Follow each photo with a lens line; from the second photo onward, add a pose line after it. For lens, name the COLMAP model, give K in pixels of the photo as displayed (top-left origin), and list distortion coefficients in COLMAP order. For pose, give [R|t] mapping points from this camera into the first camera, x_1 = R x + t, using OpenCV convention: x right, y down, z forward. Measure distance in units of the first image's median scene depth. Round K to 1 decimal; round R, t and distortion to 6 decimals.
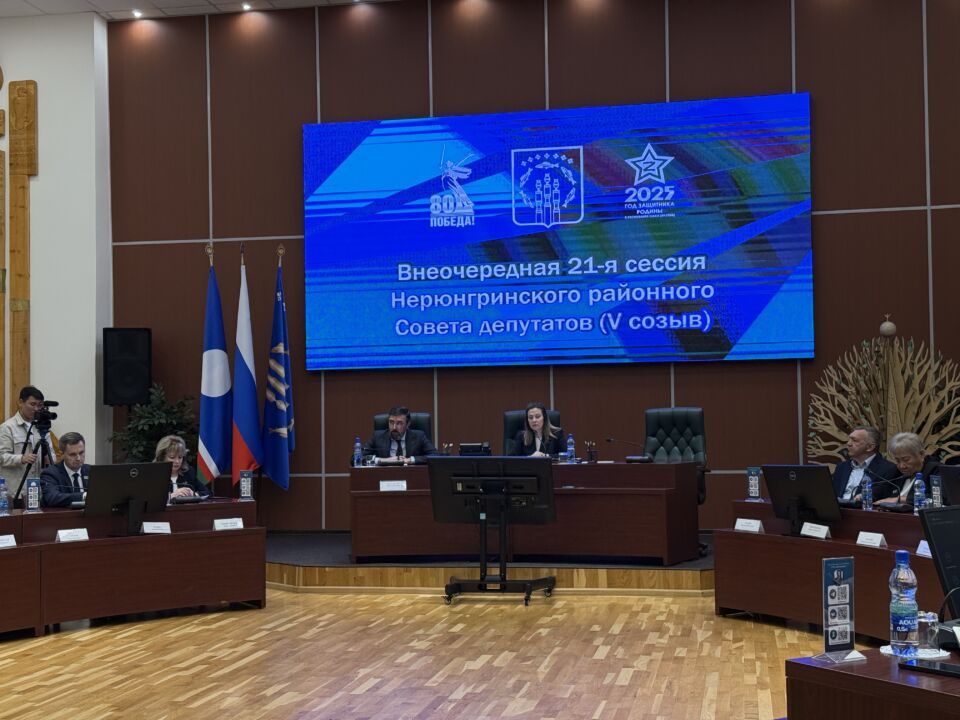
lens RADIAL K [[1354.2, 0, 477.4], [0, 1354.2, 354.5], [0, 0, 1]] dist [0.140859, 0.000000]
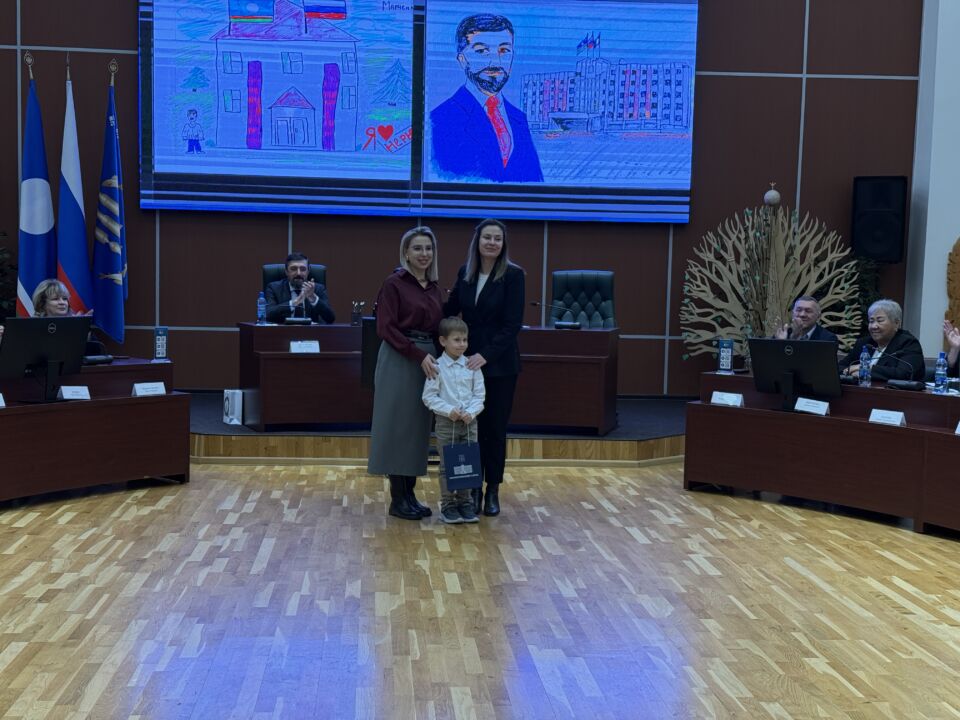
lens RADIAL K [[1354.2, 0, 473.2], [0, 1354.2, 356.3], [0, 0, 1]] dist [0.140859, 0.000000]
pose [[0.960784, 0.019438, 0.276614, -0.184045], [-0.051412, 0.992732, 0.108813, -0.000865], [-0.272489, -0.118767, 0.954801, 0.096555]]
